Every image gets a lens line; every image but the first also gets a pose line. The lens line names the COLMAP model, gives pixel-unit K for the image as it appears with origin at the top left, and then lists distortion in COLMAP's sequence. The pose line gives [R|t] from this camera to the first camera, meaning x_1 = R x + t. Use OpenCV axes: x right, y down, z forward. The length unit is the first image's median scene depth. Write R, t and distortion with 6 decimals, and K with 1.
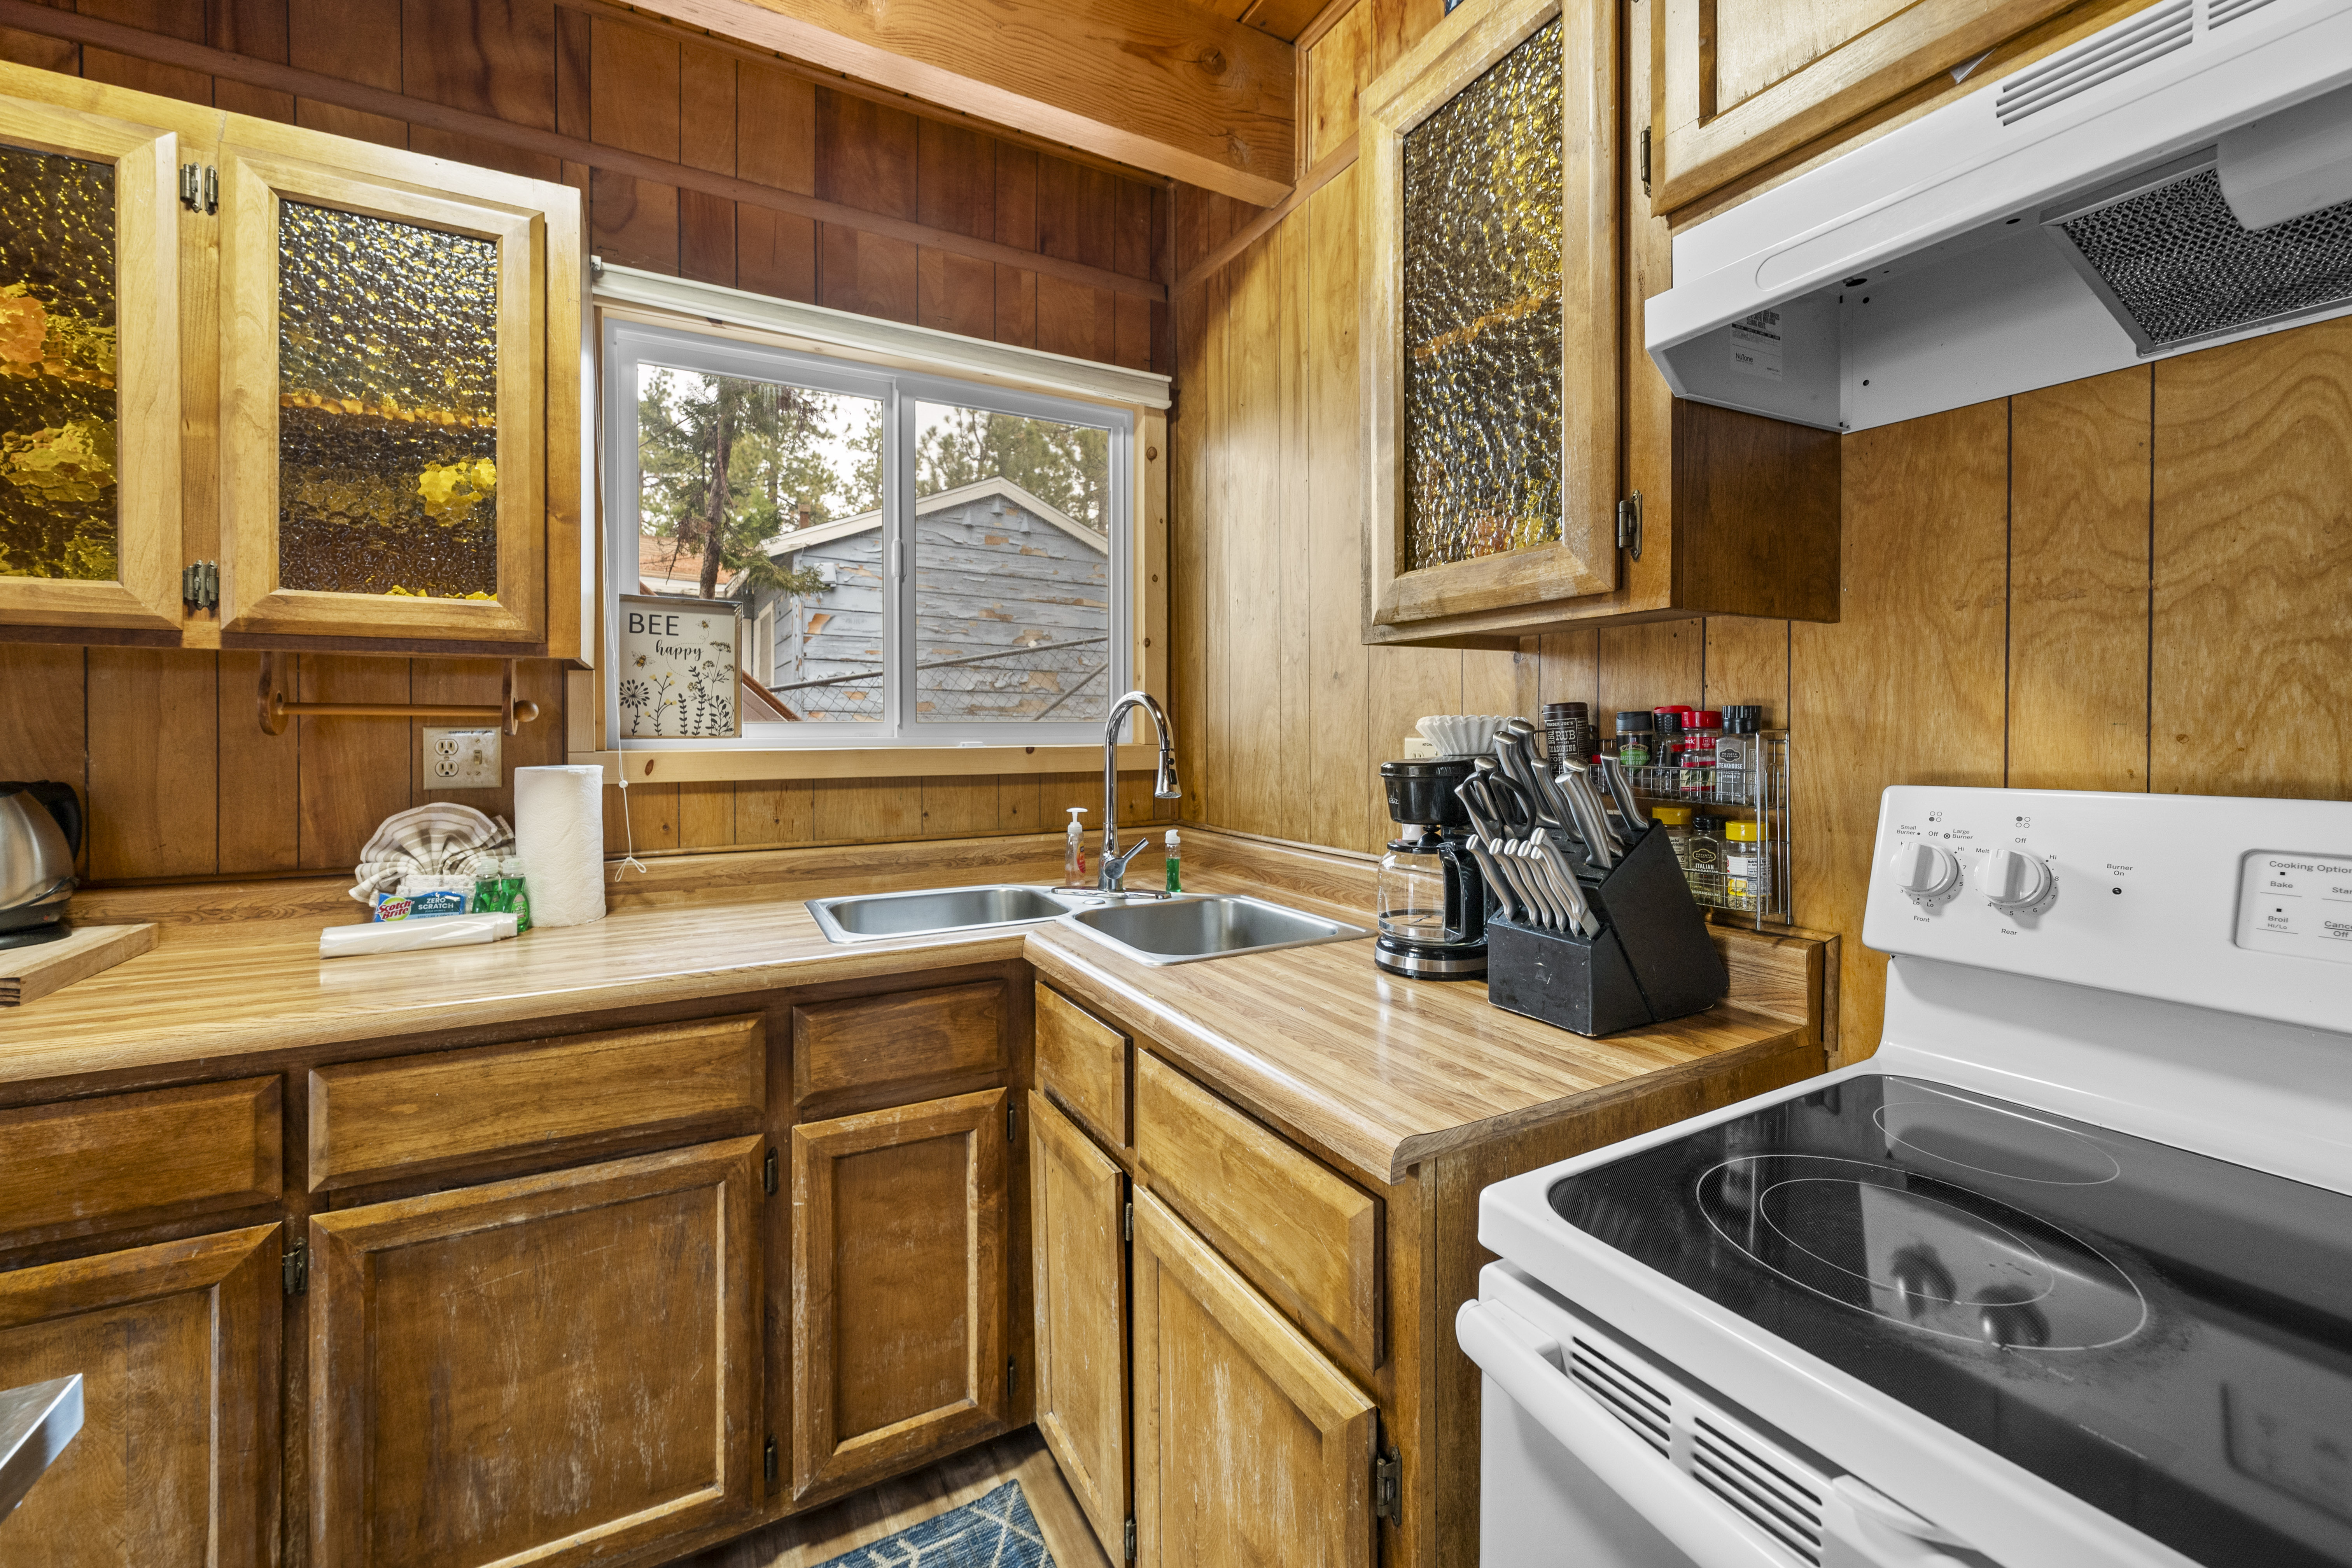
lens RADIAL K [[940.2, 0, 1149.5], [0, 940.2, 739.3], [0, 0, 1]] dist [-0.003406, -0.001029]
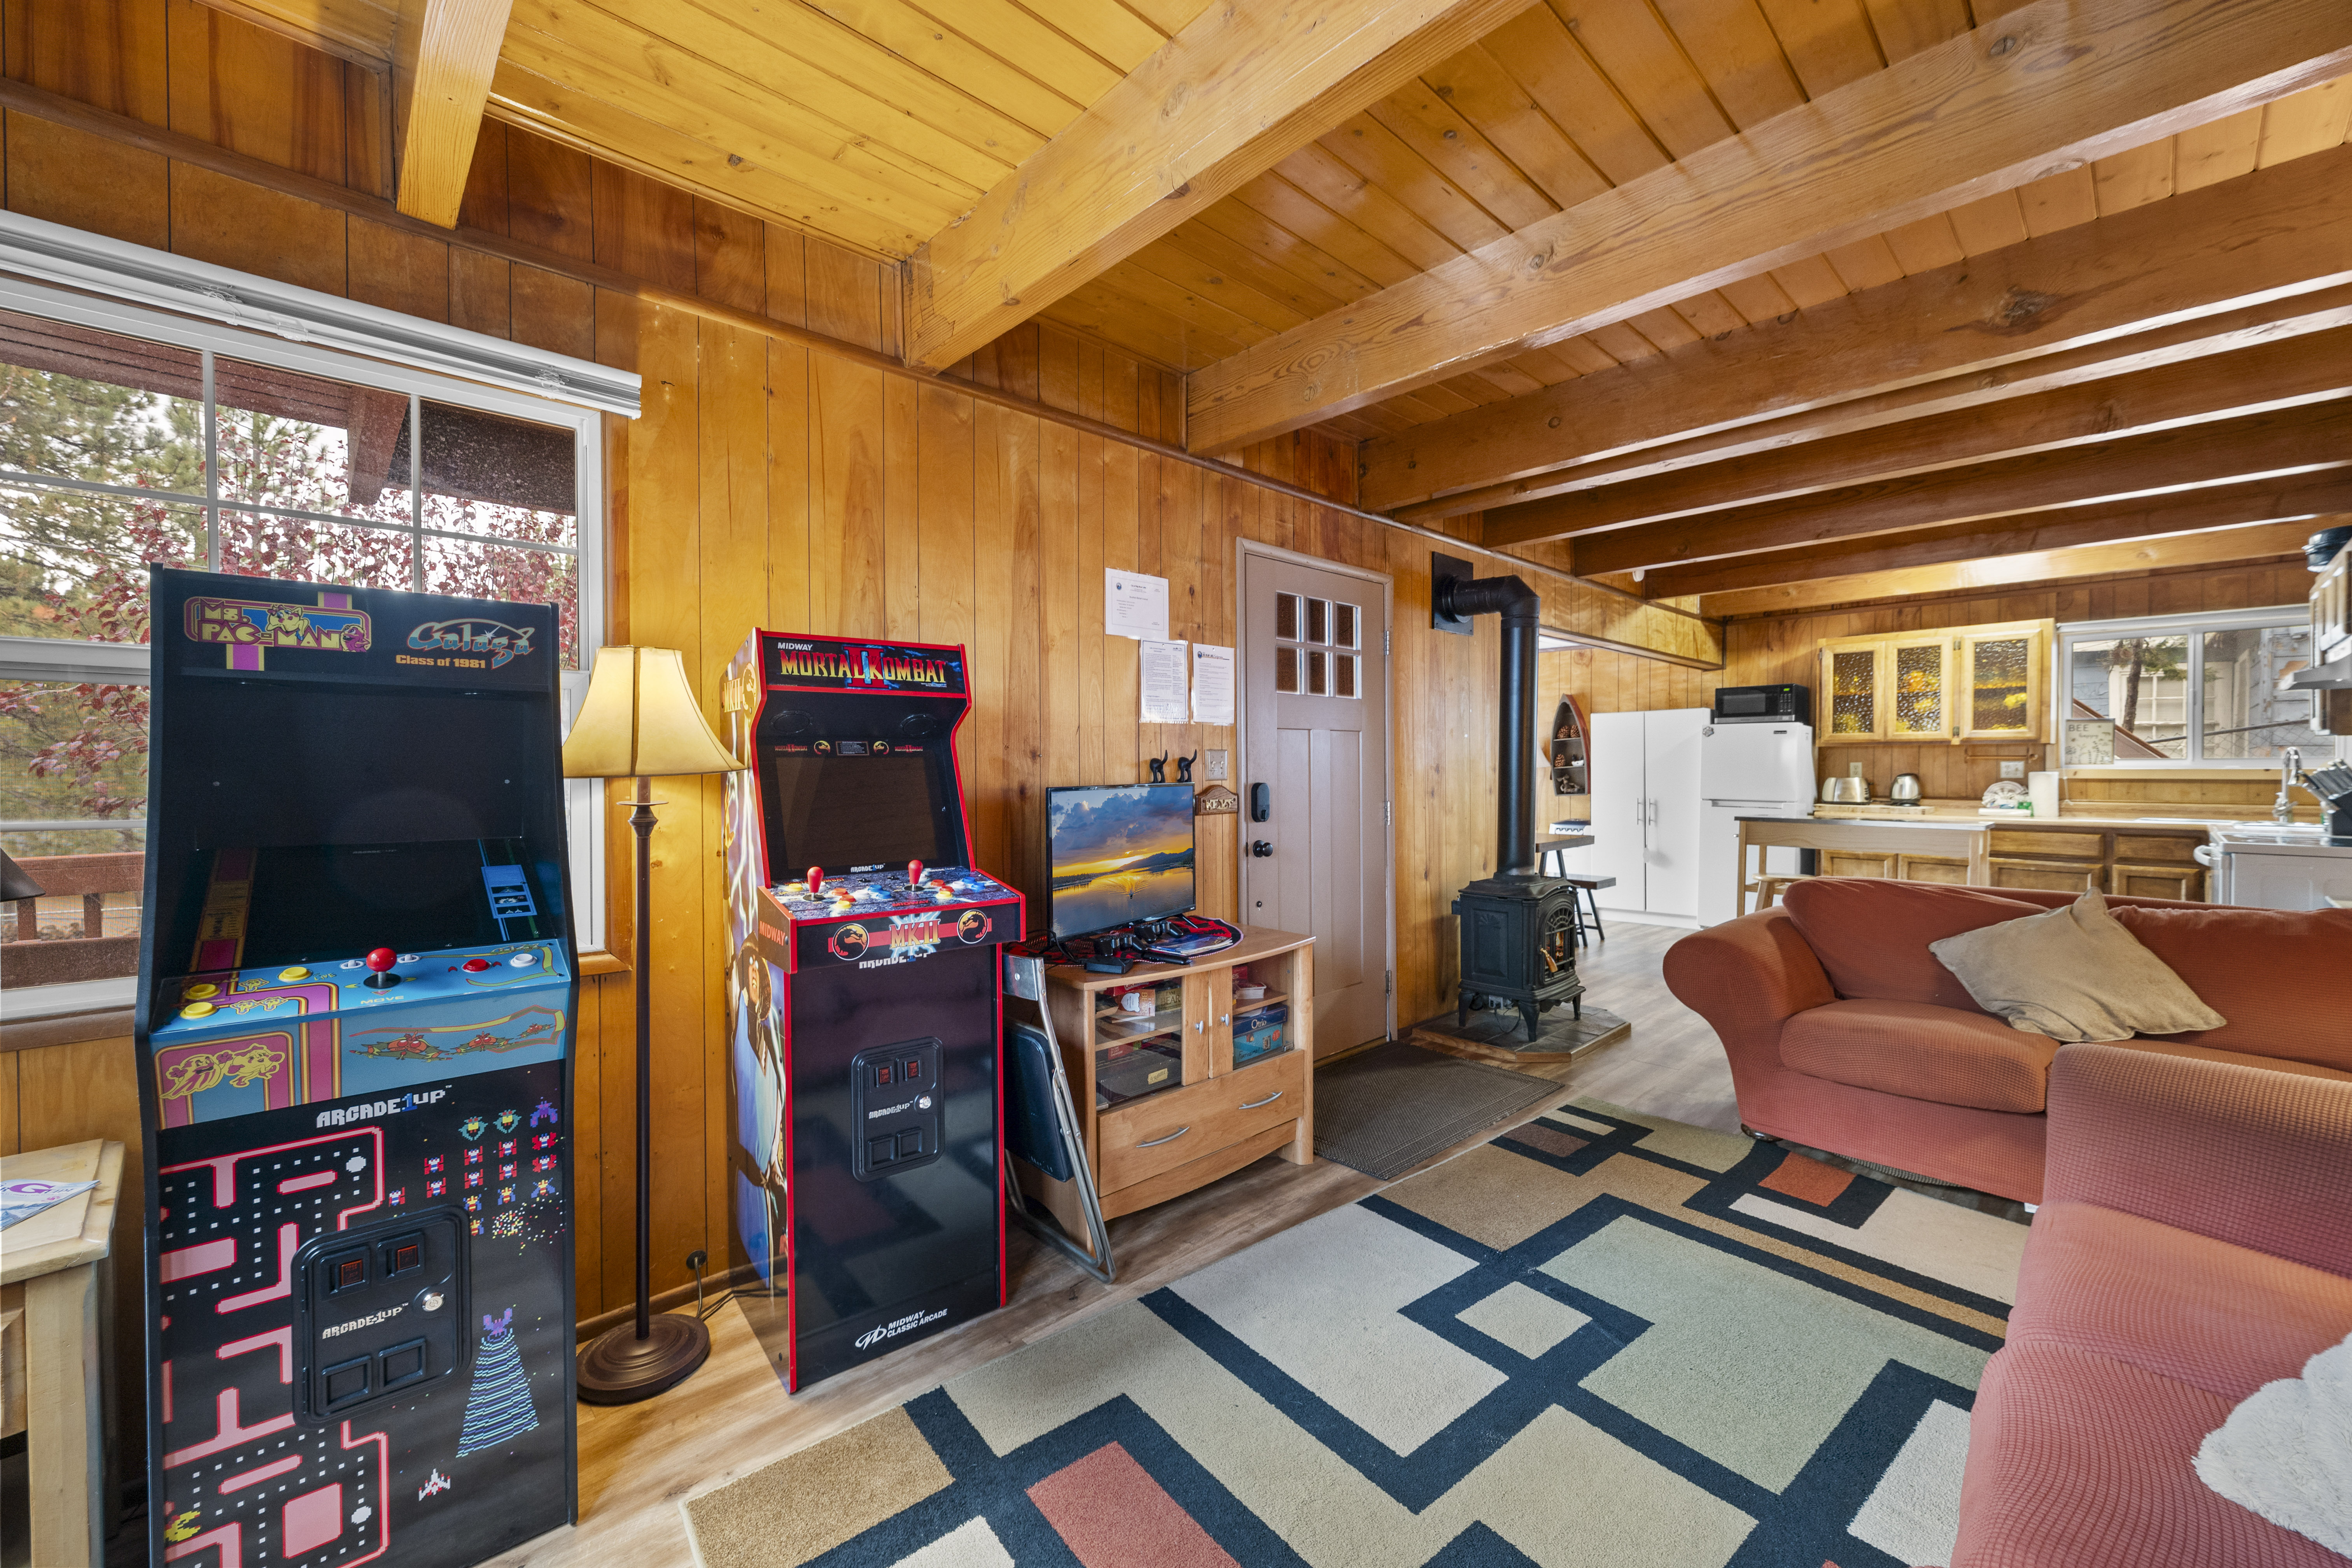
lens RADIAL K [[940.2, 0, 1169.0], [0, 940.2, 778.1], [0, 0, 1]] dist [-0.003406, -0.001029]
pose [[0.268298, 0.013569, -0.963241, 2.222305], [-0.008666, 0.999894, 0.011671, 0.046037], [0.963297, 0.005216, 0.268387, -3.675597]]
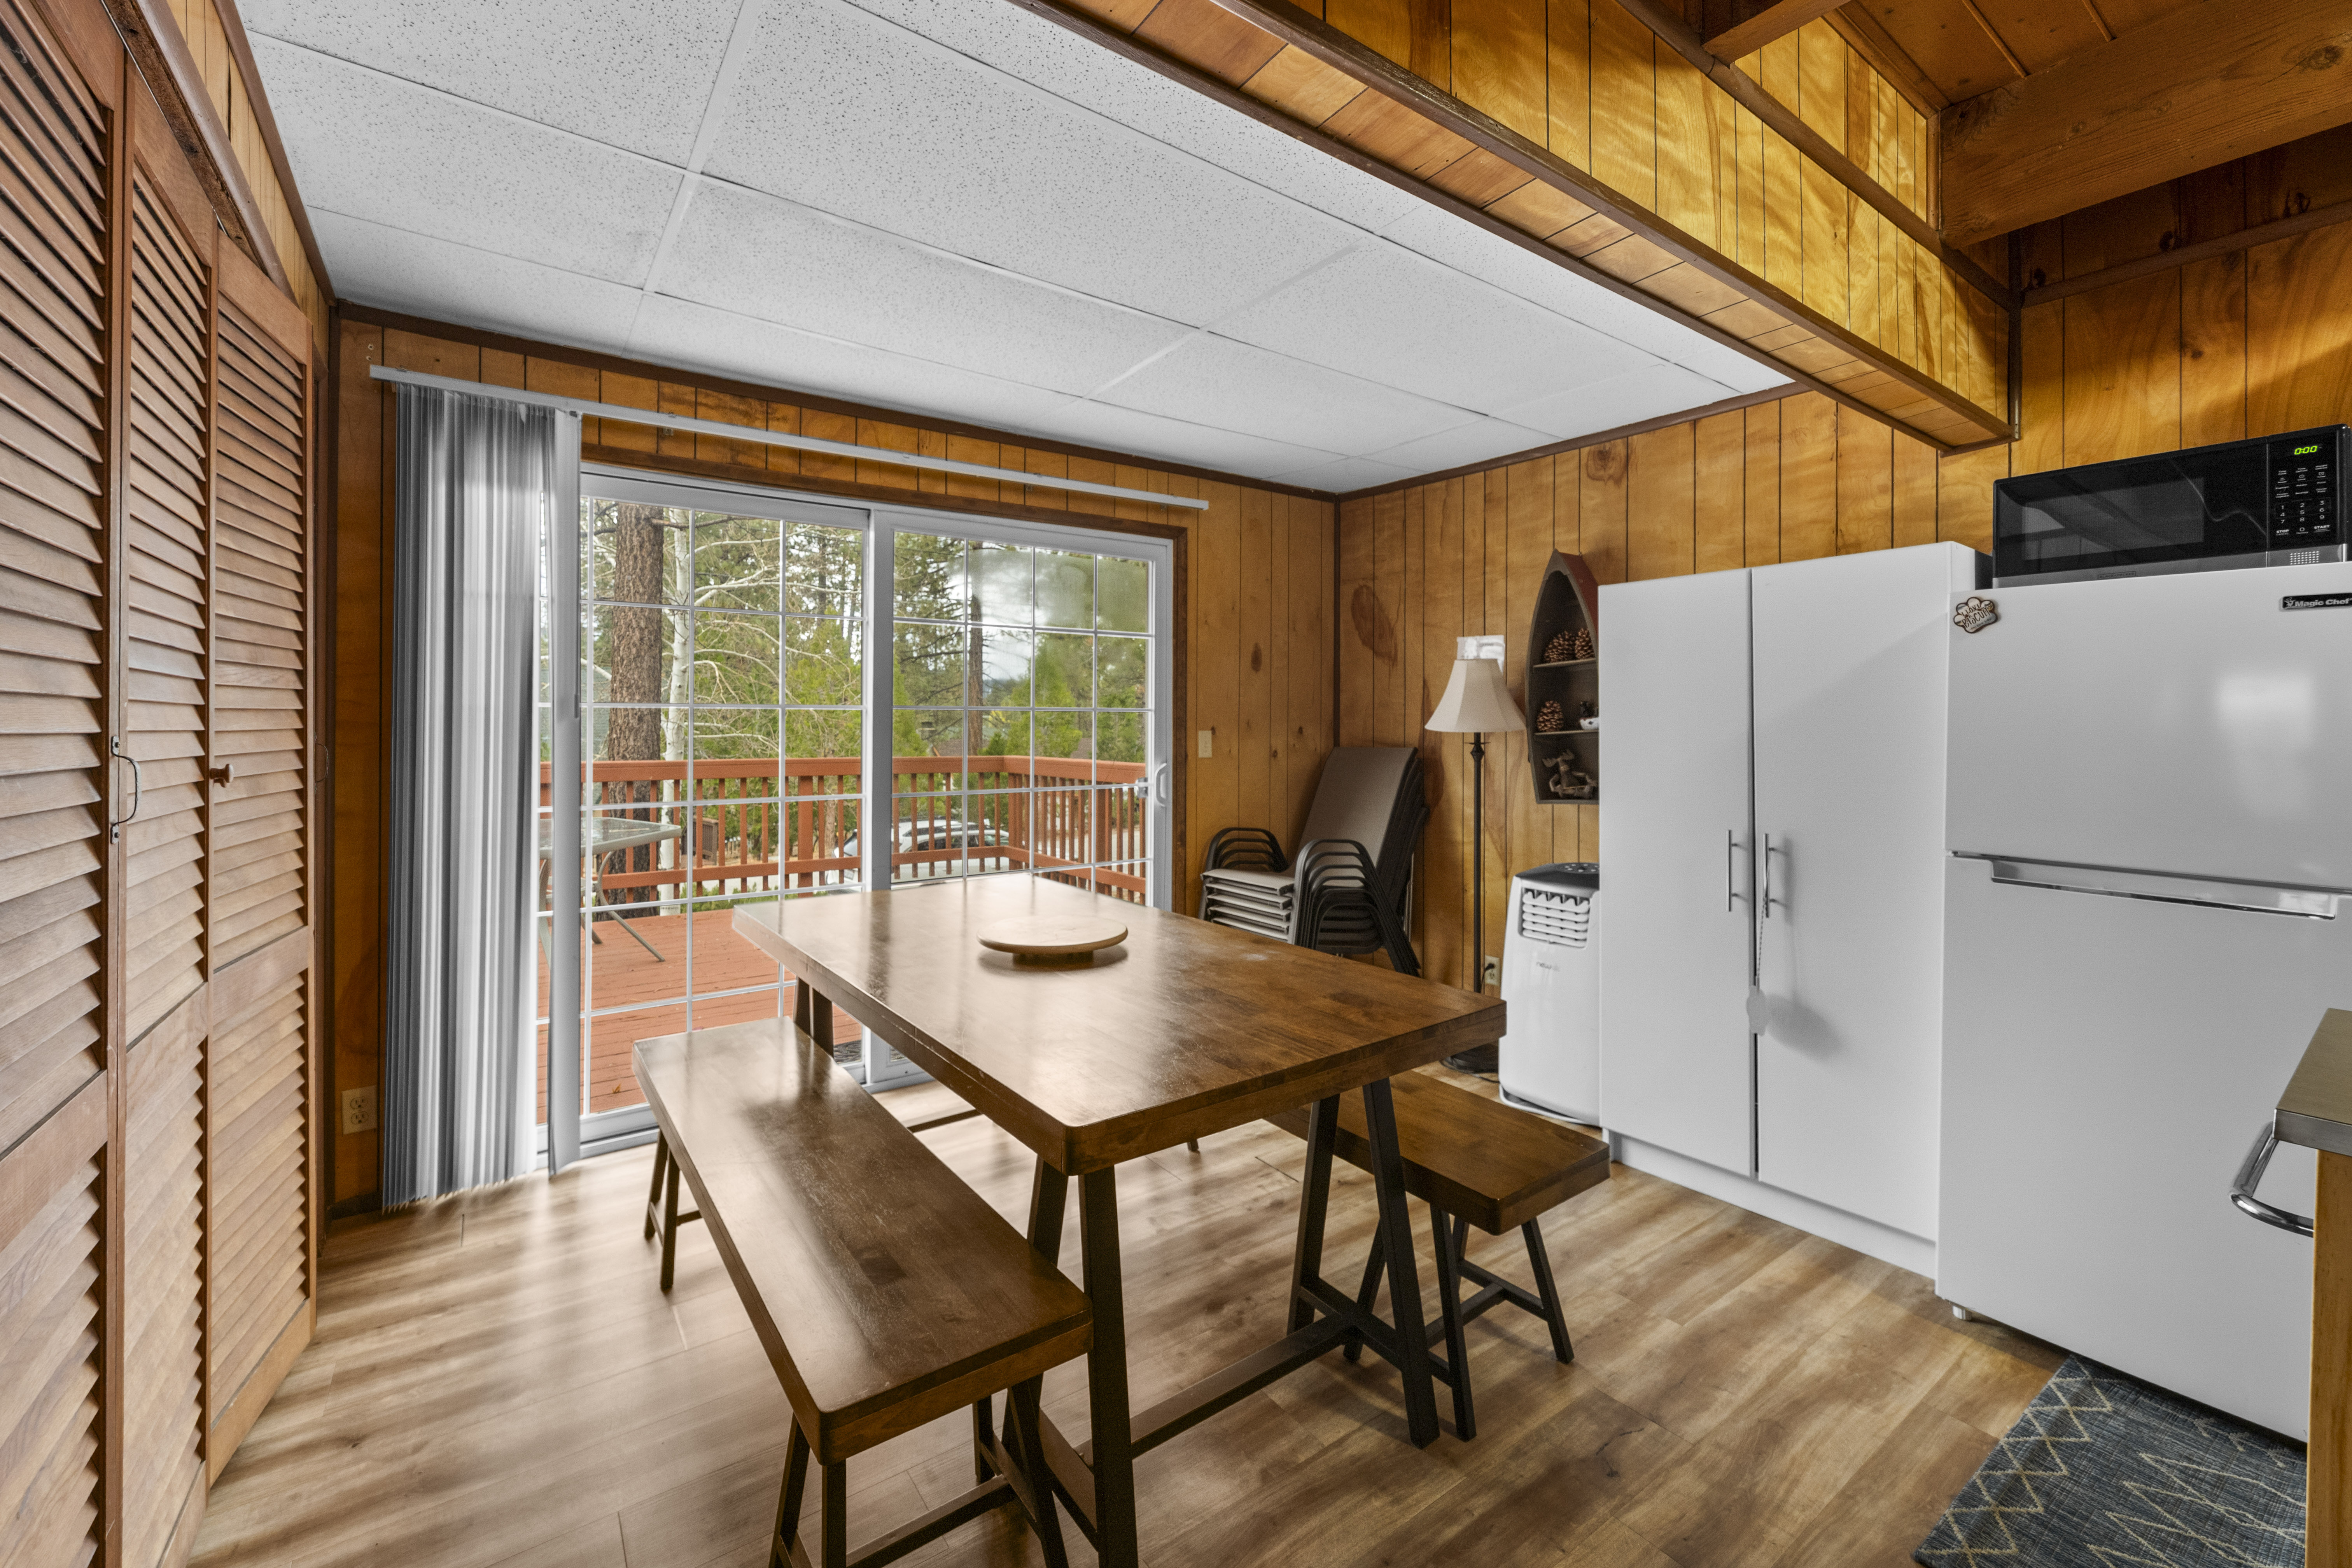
lens RADIAL K [[940.2, 0, 1171.3], [0, 940.2, 712.0], [0, 0, 1]] dist [-0.003406, -0.001029]
pose [[0.122010, -0.008028, -0.992496, -0.430997], [-0.017590, 0.999793, -0.010249, 0.015145], [0.992373, 0.018708, 0.121843, -1.080768]]
